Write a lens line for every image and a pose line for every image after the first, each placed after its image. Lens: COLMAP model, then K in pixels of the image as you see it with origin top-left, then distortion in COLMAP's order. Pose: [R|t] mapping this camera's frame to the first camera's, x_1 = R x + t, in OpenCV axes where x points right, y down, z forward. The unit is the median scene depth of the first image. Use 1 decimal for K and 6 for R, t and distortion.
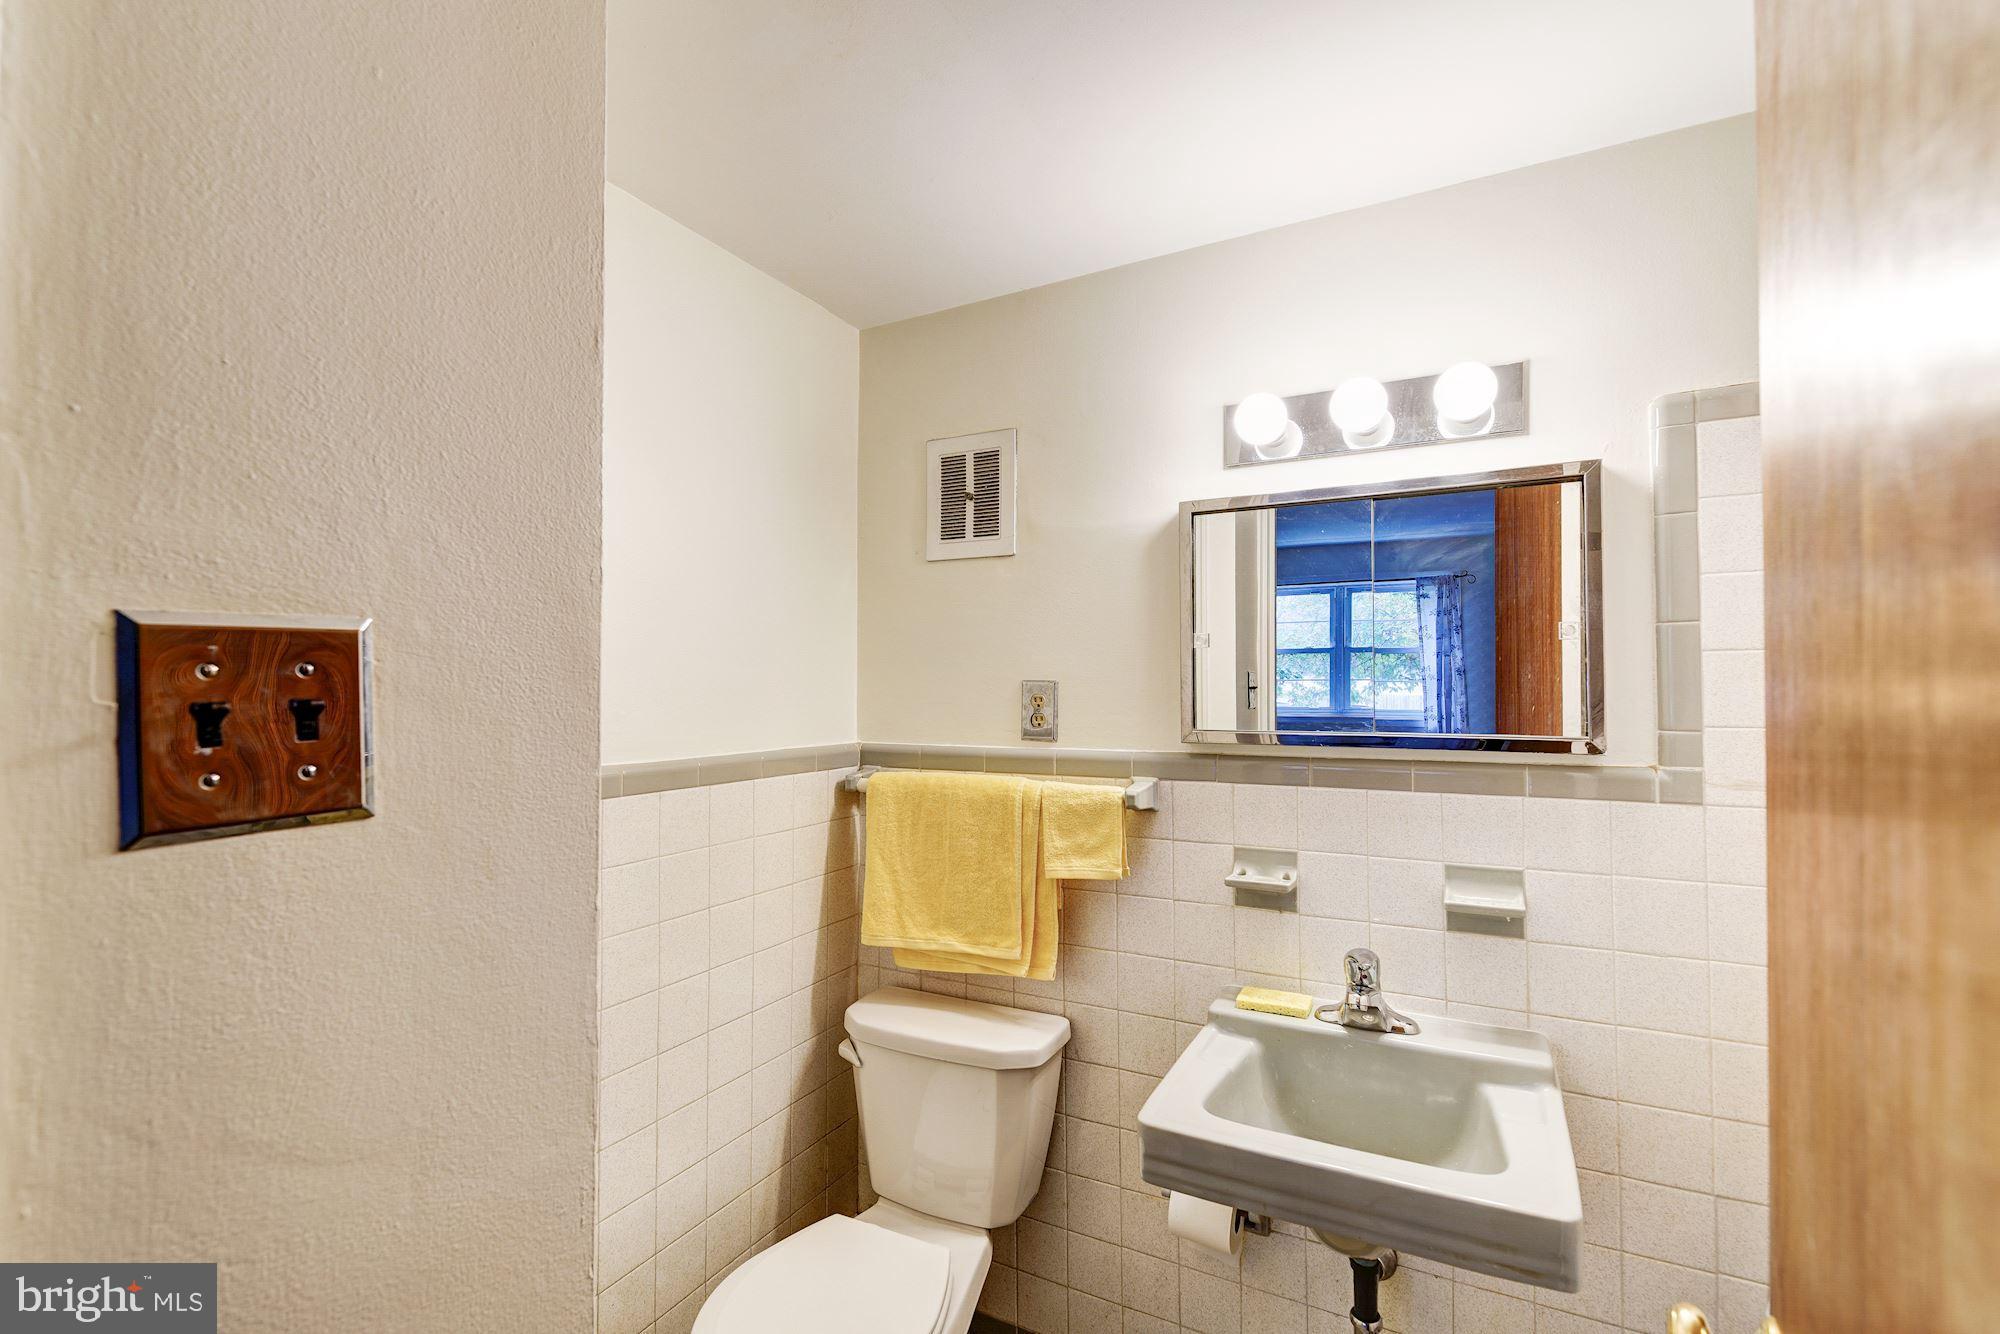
lens RADIAL K [[863.6, 0, 1006.2], [0, 863.6, 658.6], [0, 0, 1]] dist [0.002877, -0.007462]
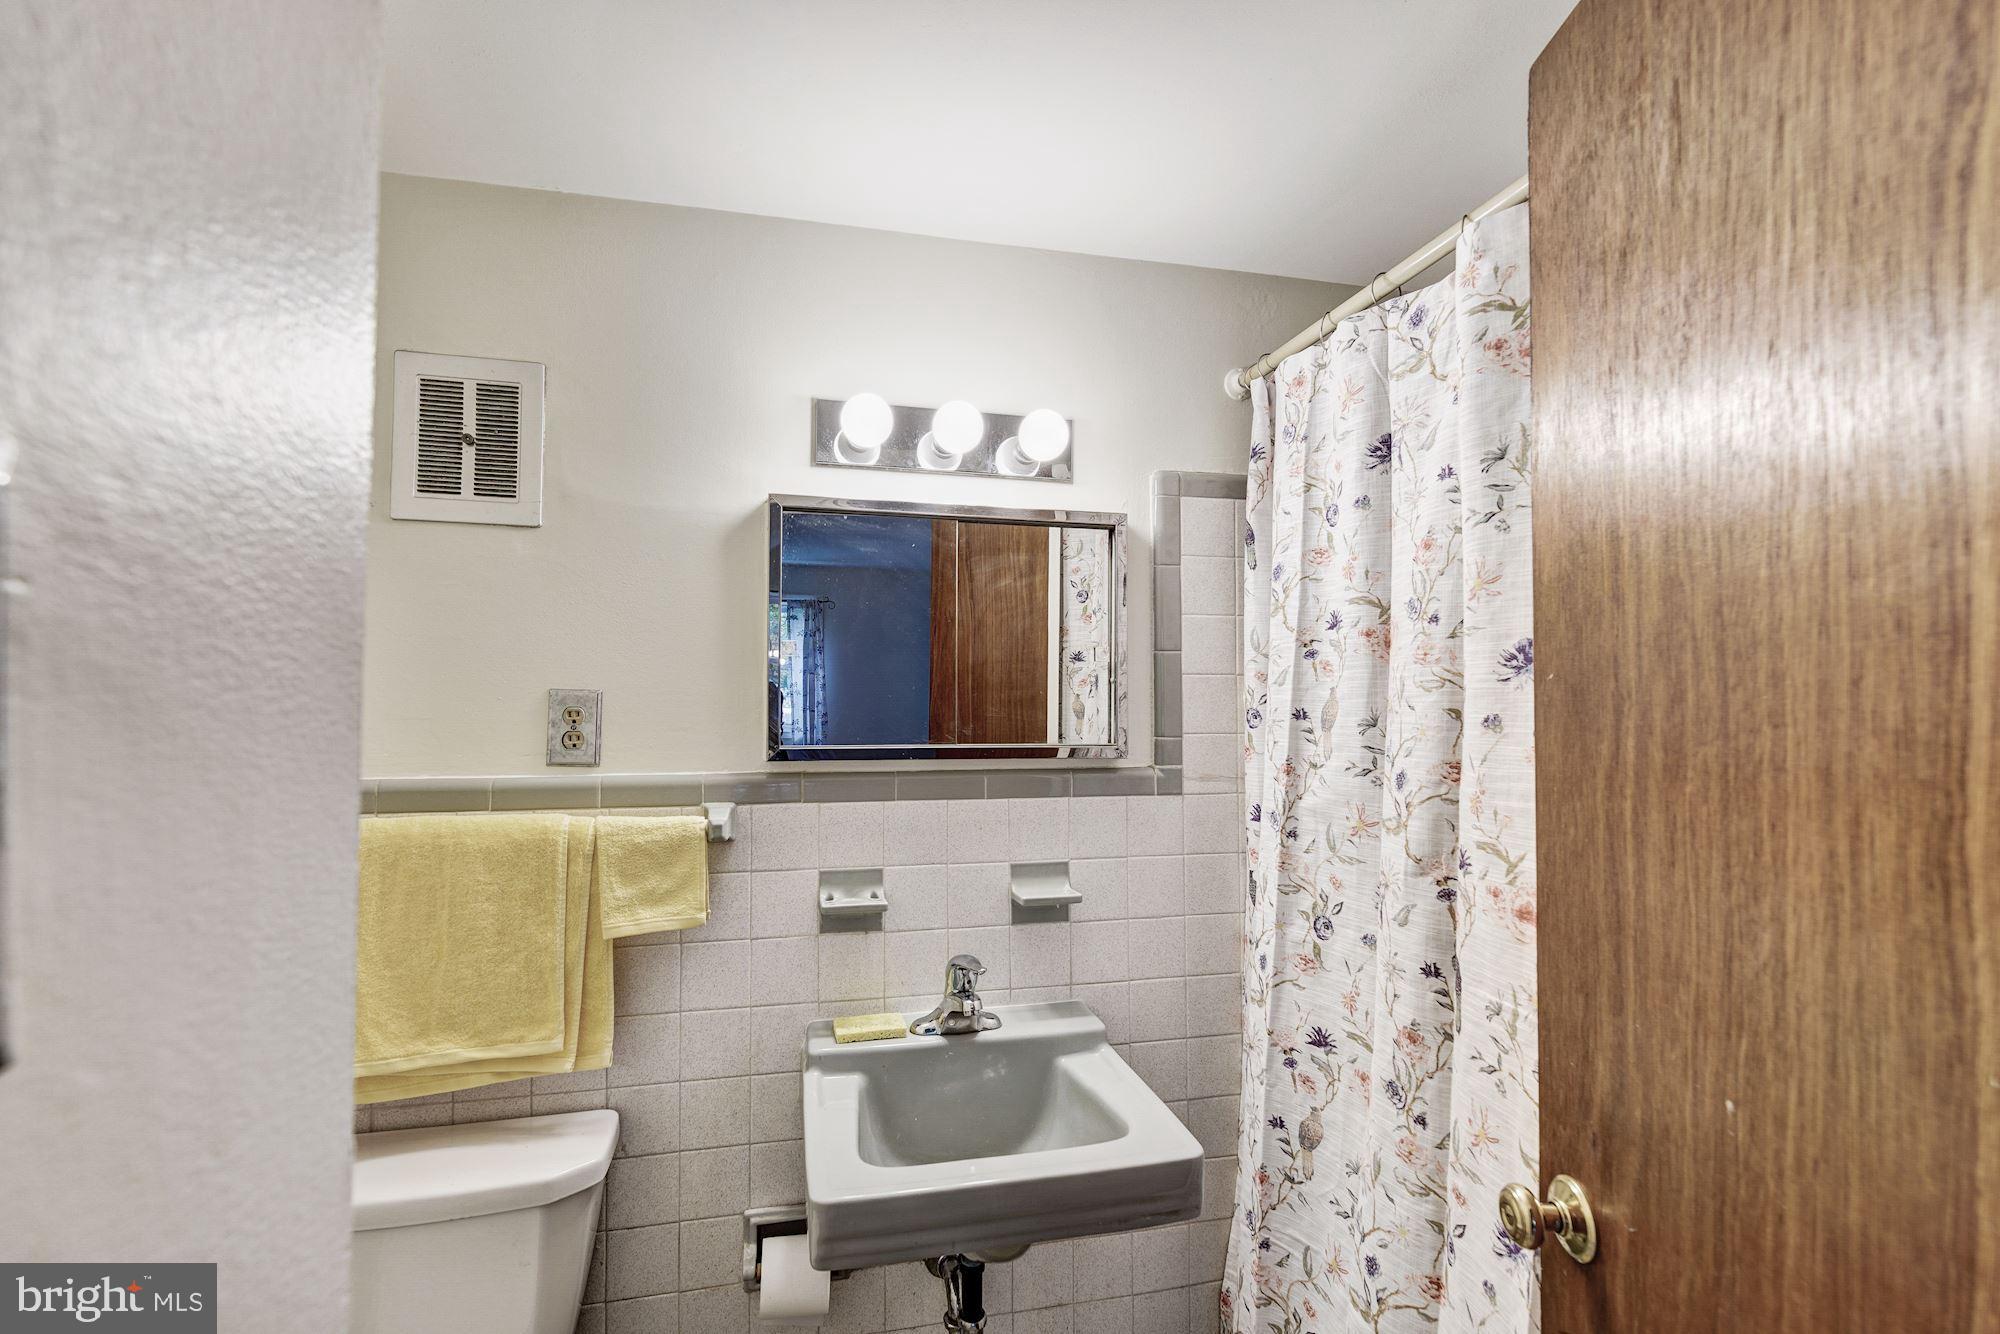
lens RADIAL K [[868.4, 0, 1001.4], [0, 868.4, 669.5], [0, 0, 1]] dist [0.009556, -0.008750]
pose [[0.764603, 0.030618, 0.643774, -0.194260], [-0.027953, 0.999506, -0.014337, 0.008231], [-0.643895, -0.007034, 0.765082, 0.154250]]
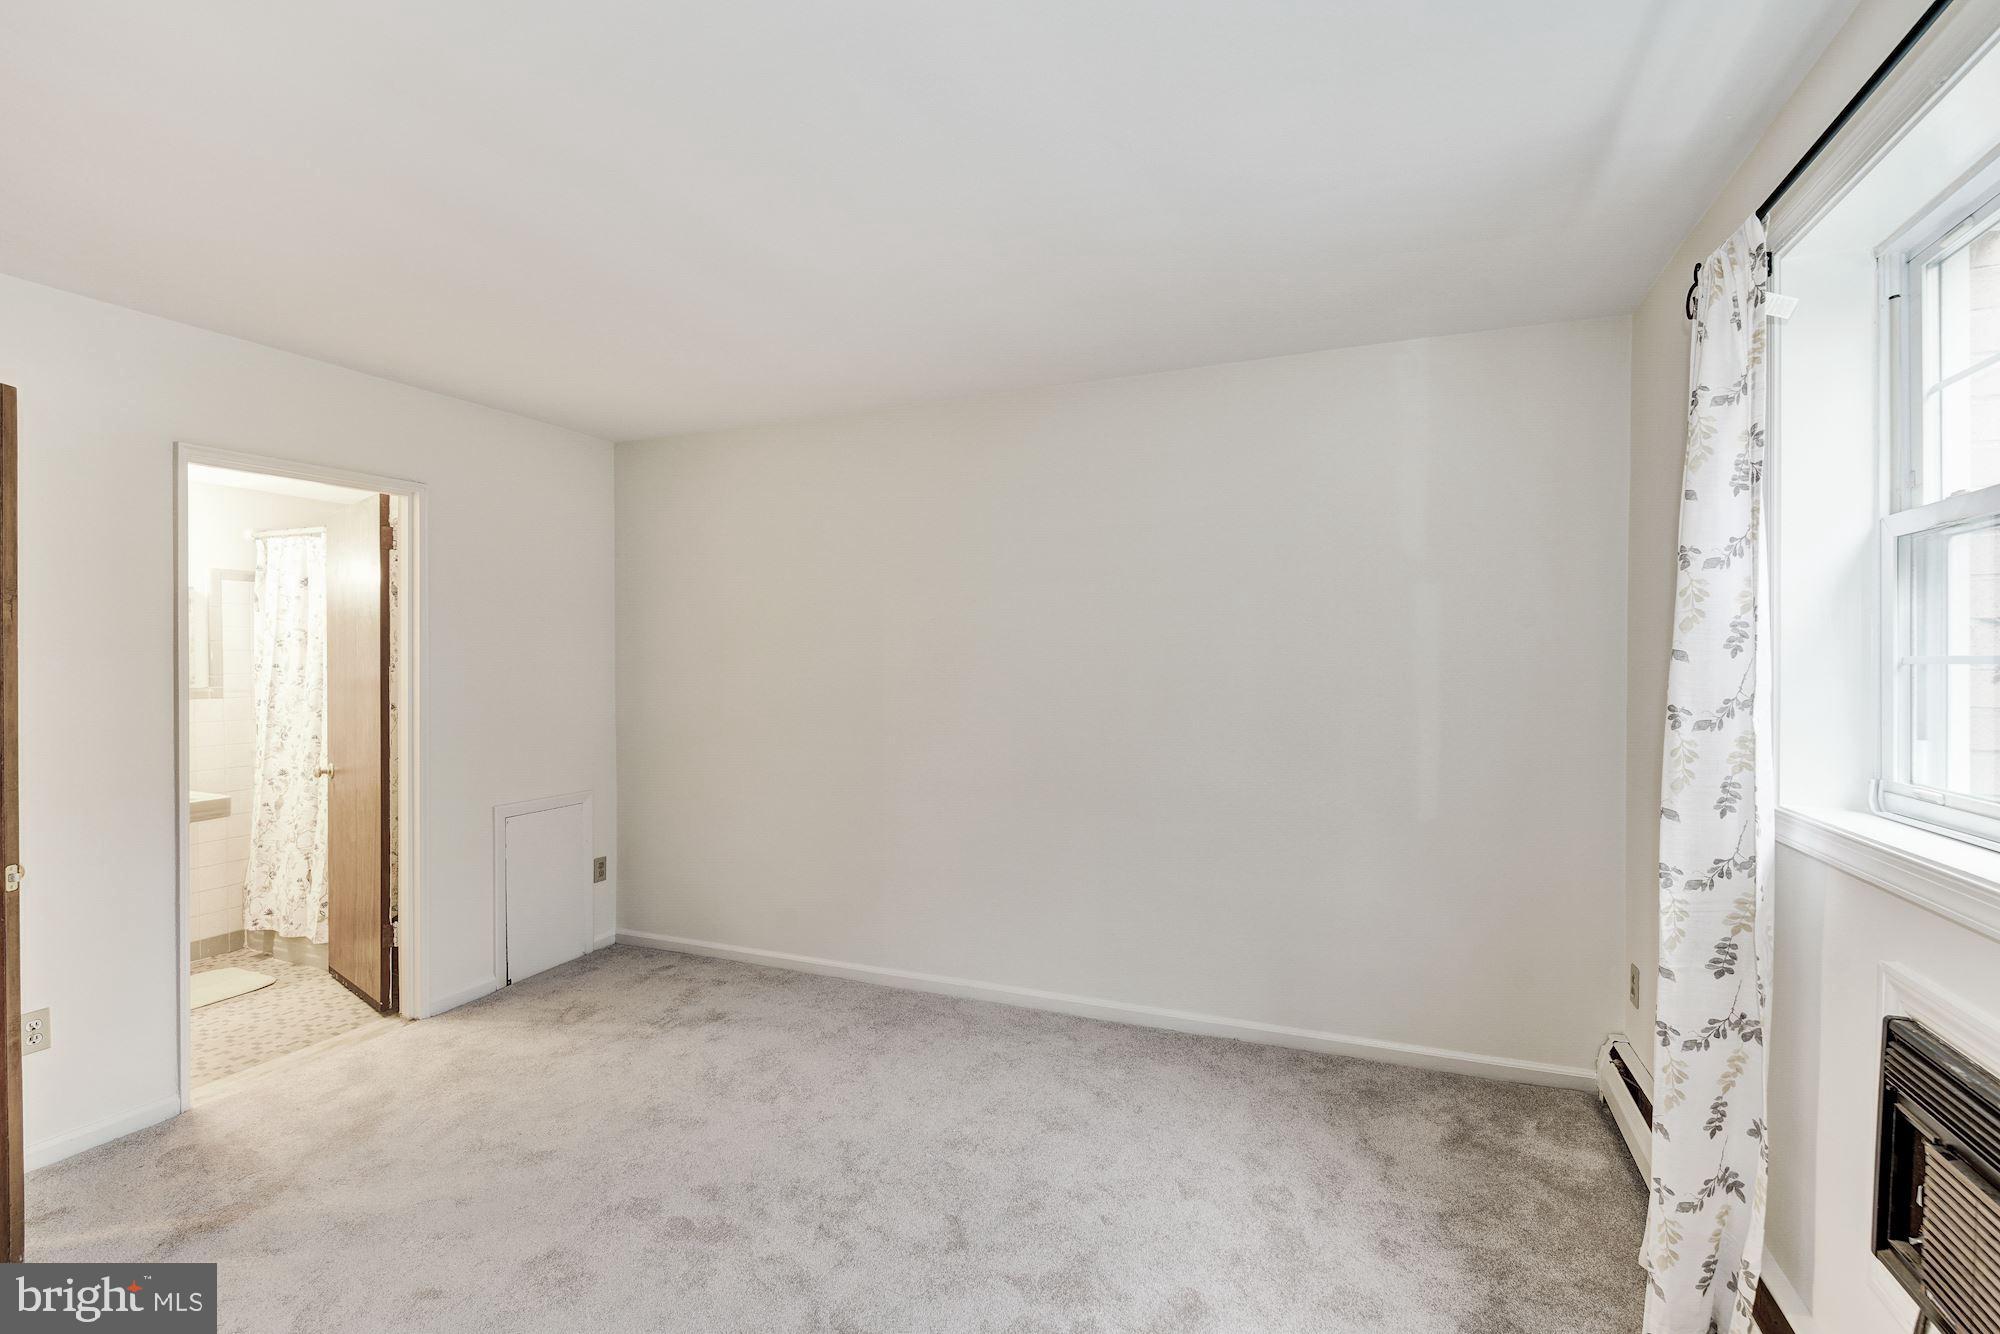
lens RADIAL K [[868.4, 0, 1001.4], [0, 868.4, 669.5], [0, 0, 1]] dist [0.009556, -0.008750]
pose [[-0.064159, -0.009836, 0.997891, -2.178762], [-0.033824, 0.999398, 0.007676, -0.051241], [-0.997366, -0.033260, -0.064454, -1.403477]]
